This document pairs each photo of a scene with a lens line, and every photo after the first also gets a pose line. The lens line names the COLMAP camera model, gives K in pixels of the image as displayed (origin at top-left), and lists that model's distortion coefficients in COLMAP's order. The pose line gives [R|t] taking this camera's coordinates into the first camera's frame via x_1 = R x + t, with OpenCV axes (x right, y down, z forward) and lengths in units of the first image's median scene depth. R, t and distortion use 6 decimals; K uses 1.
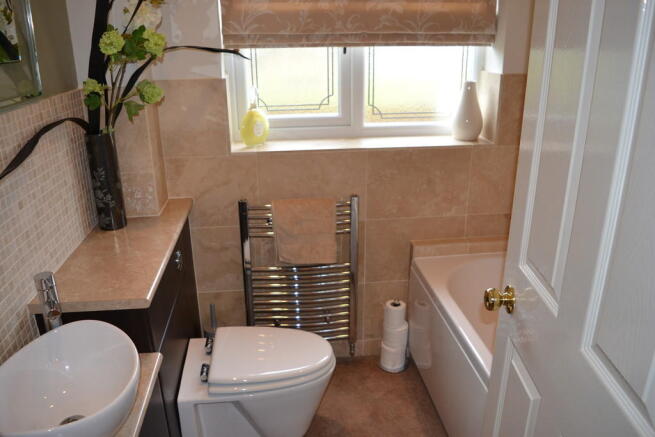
lens RADIAL K [[517.5, 0, 327.5], [0, 517.5, 218.5], [0, 0, 1]] dist [-0.086558, -0.001259]
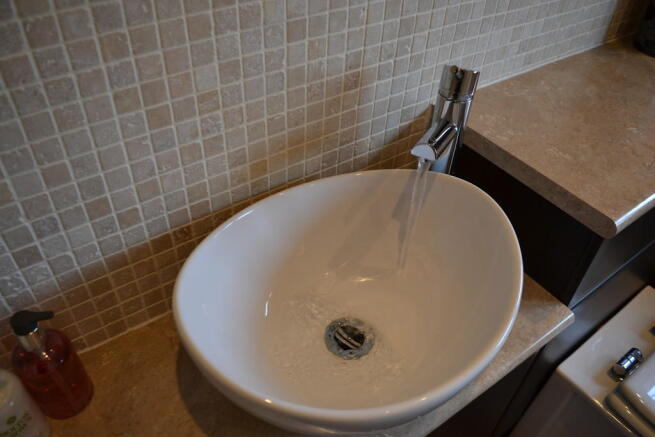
lens RADIAL K [[517.5, 0, 327.5], [0, 517.5, 218.5], [0, 0, 1]] dist [-0.086558, -0.001259]
pose [[0.482894, 0.616349, -0.622034, -0.179087], [-0.345090, 0.786804, 0.511715, 0.011109], [0.804814, -0.032446, 0.592639, 0.472115]]
